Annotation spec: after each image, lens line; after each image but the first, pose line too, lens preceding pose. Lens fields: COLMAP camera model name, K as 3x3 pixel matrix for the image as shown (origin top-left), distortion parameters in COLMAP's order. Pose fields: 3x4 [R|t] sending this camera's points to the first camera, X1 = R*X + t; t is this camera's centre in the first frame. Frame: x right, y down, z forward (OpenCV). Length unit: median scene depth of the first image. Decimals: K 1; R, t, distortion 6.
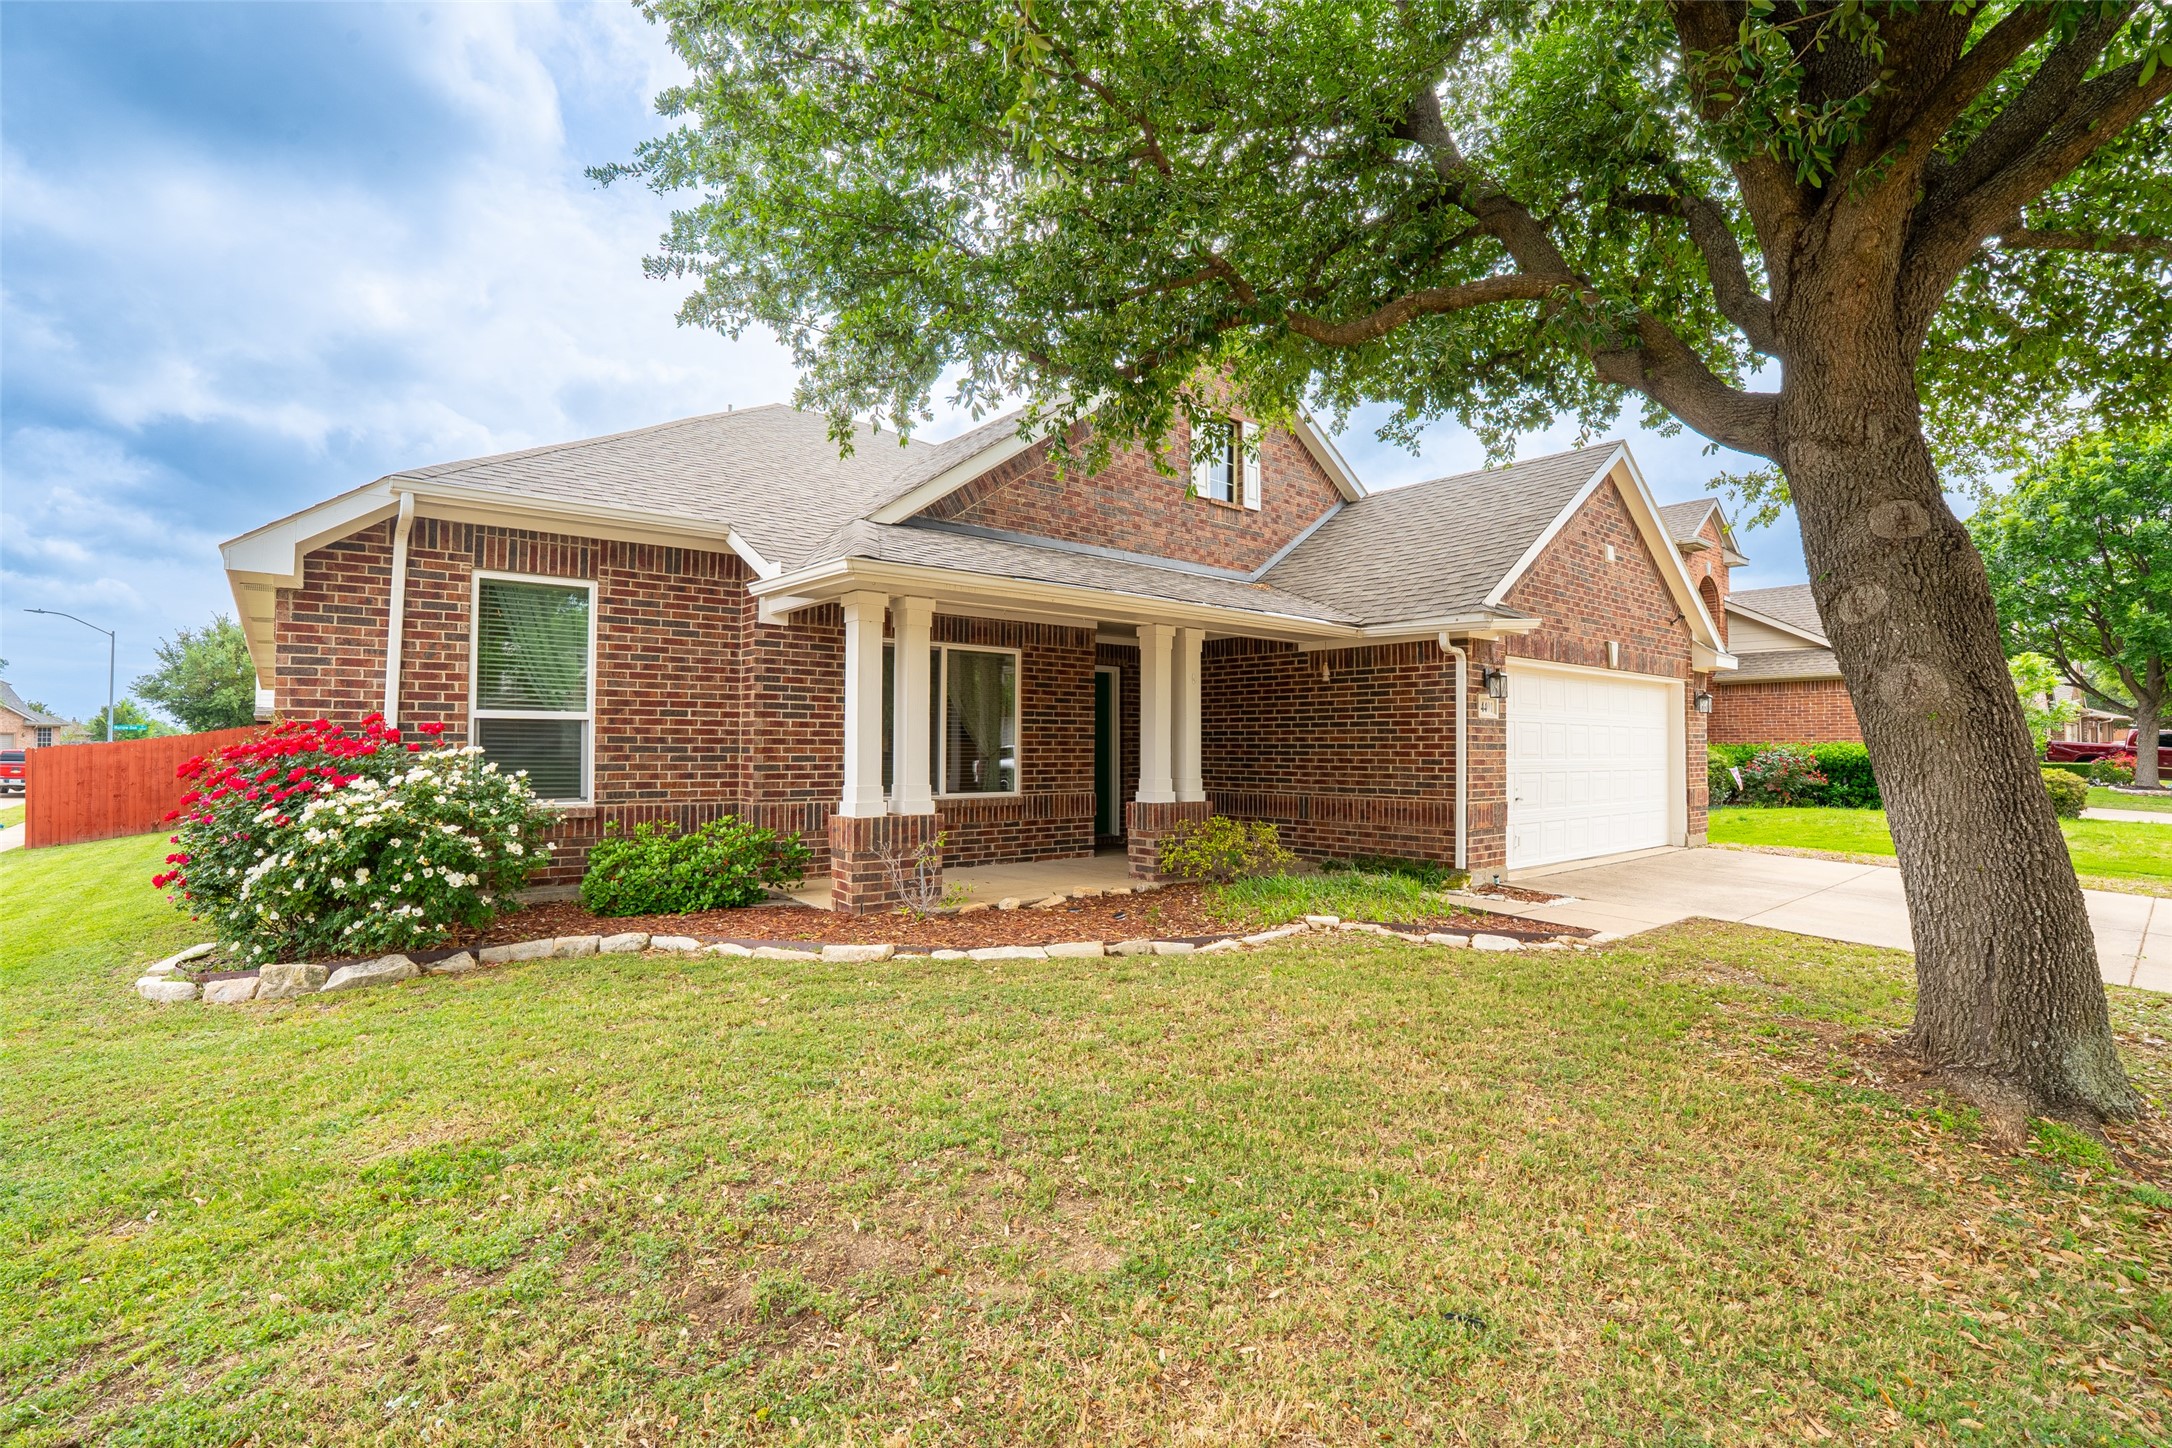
lens RADIAL K [[980.0, 0, 1110.2], [0, 980.0, 720.2], [0, 0, 1]] dist [-0.015971, 0.004807]
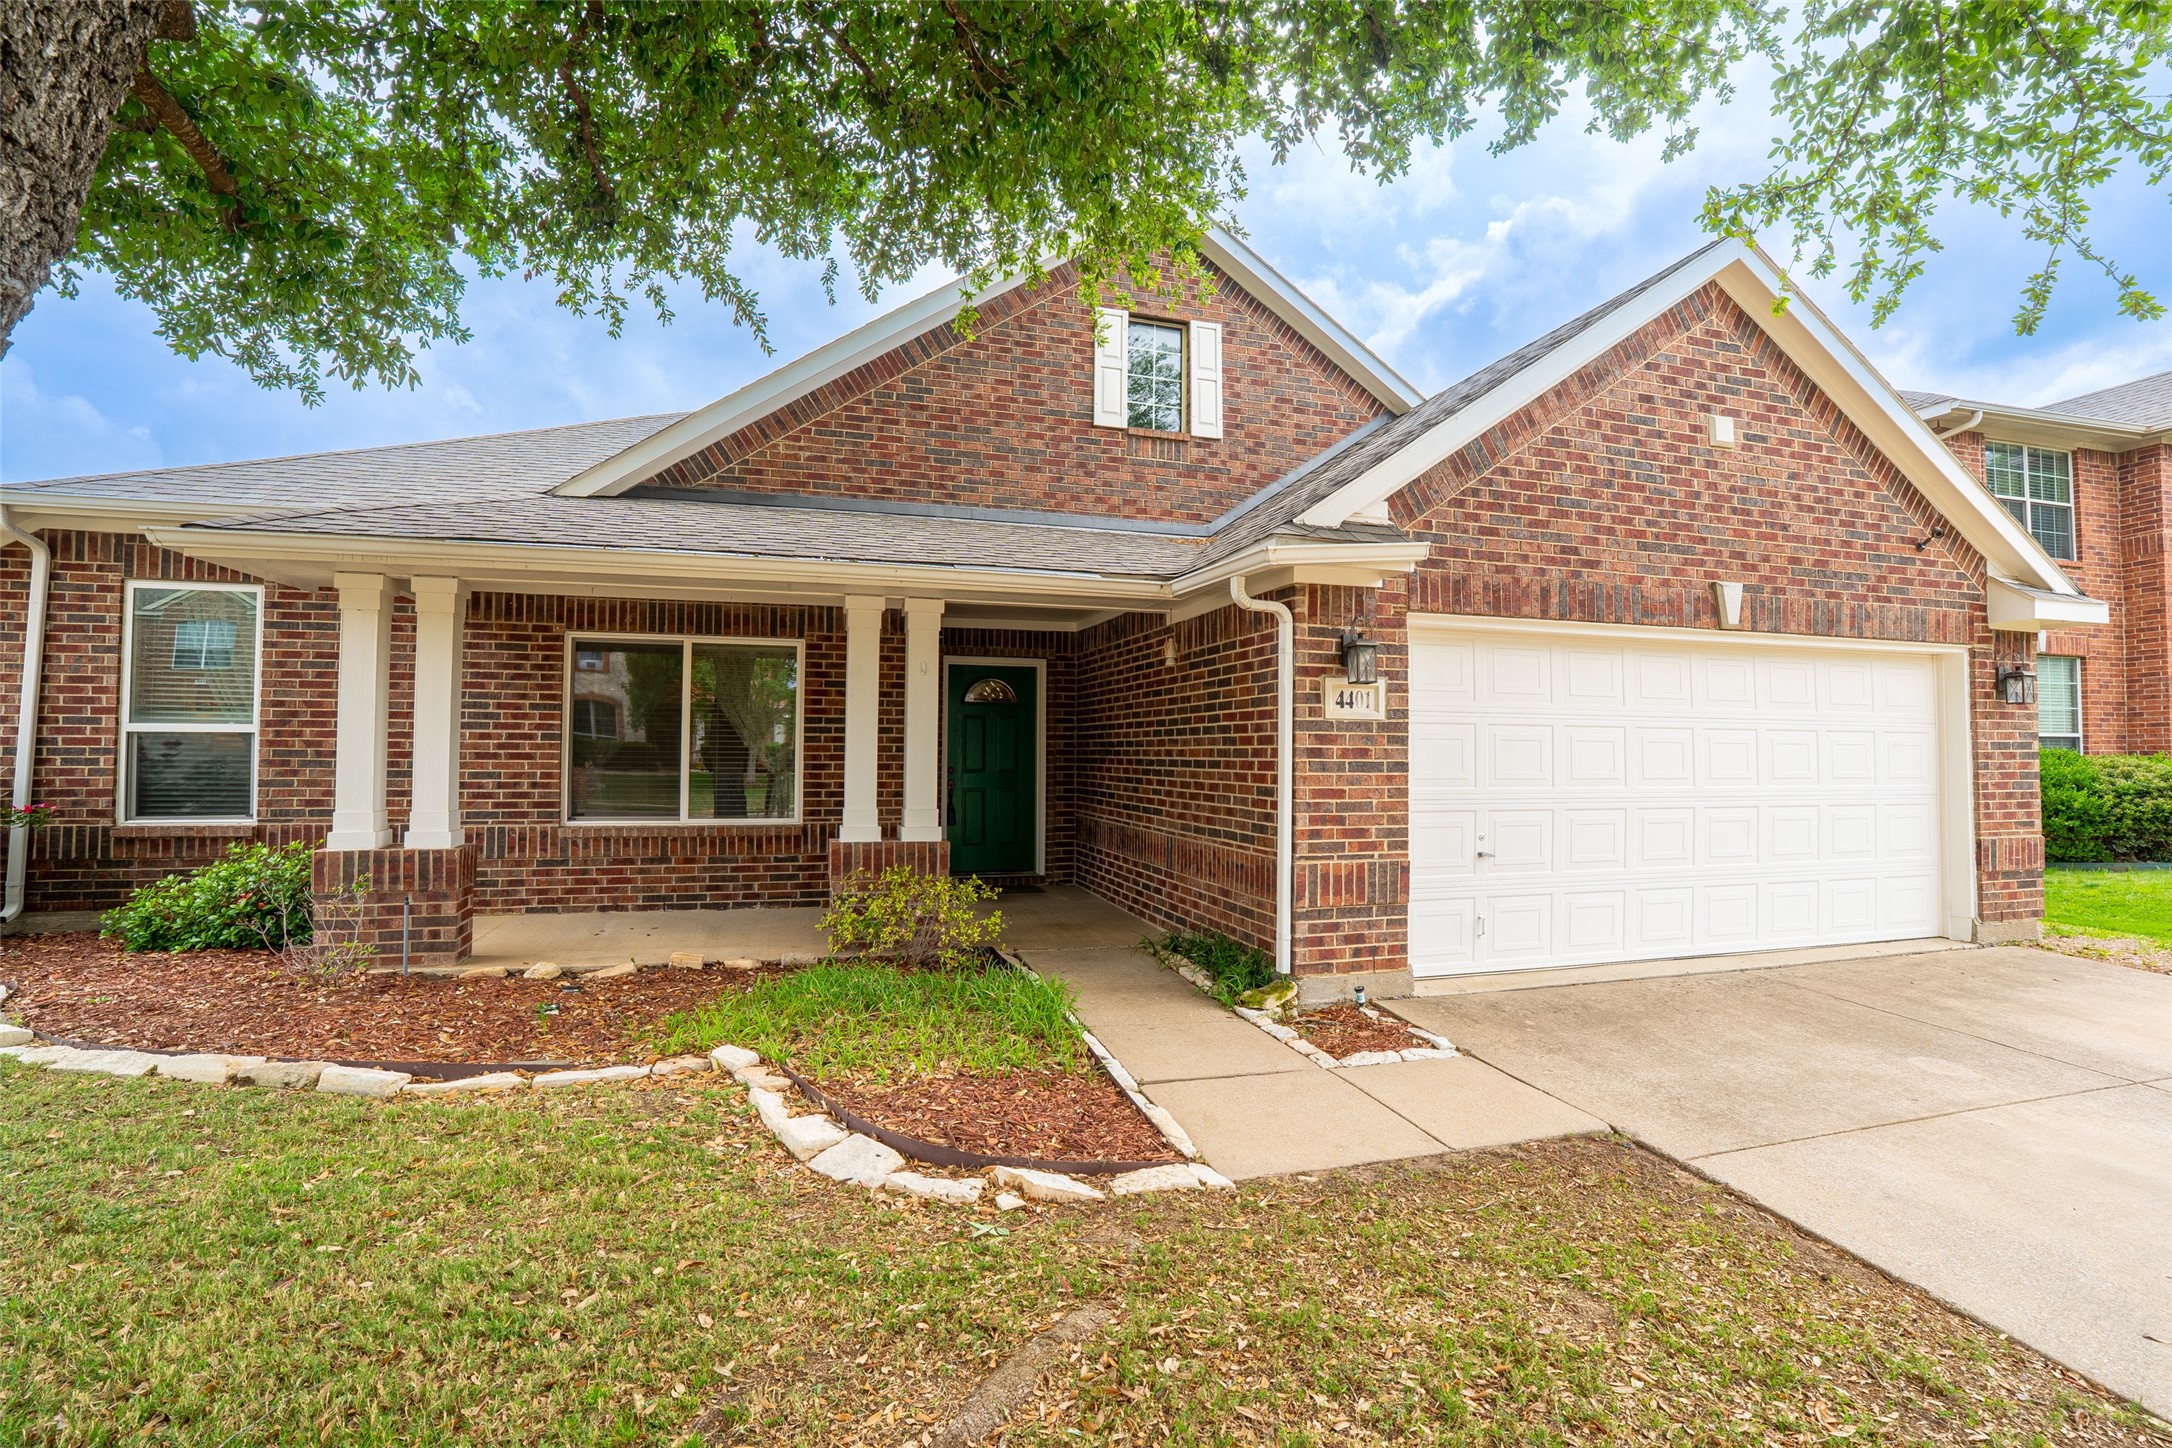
lens RADIAL K [[980.0, 0, 1106.6], [0, 980.0, 719.0], [0, 0, 1]] dist [-0.015971, 0.004807]
pose [[0.908489, -0.012788, -0.417713, 0.541465], [0.008231, 0.999885, -0.012711, 0.004889], [0.417827, 0.008109, 0.908490, 0.436698]]
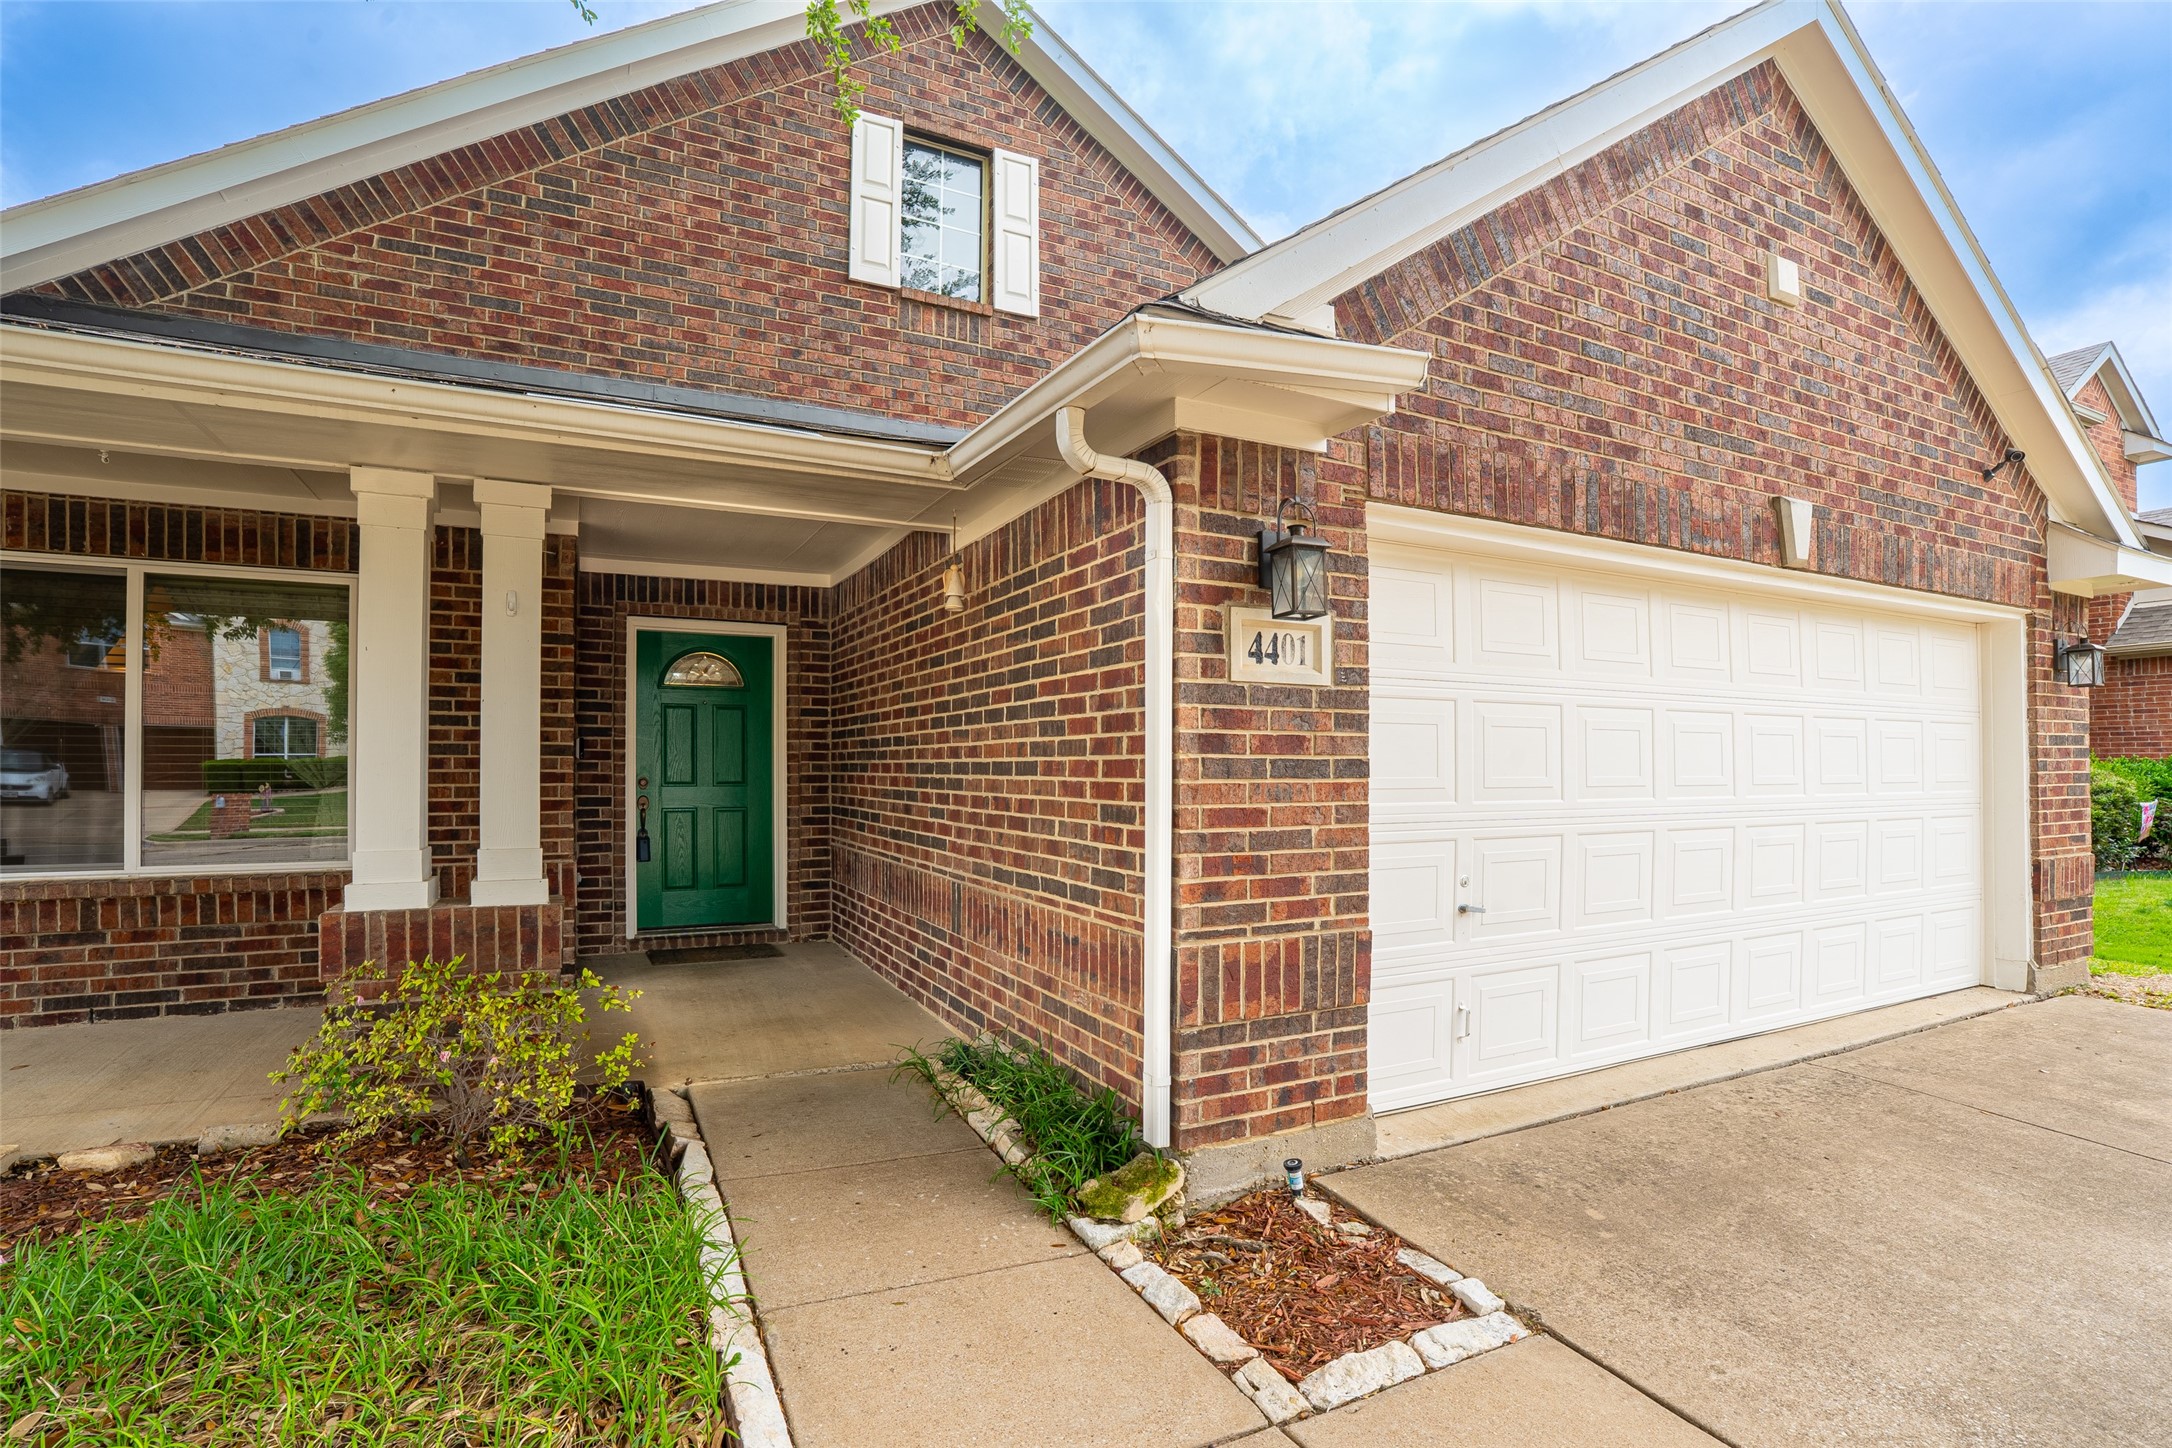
lens RADIAL K [[980.0, 0, 1075.2], [0, 980.0, 744.9], [0, 0, 1]] dist [-0.015971, 0.004807]
pose [[0.967125, -0.009801, -0.254113, 0.438466], [0.011008, 0.999934, 0.003331, 0.018680], [0.254064, -0.006019, 0.967169, 0.720774]]
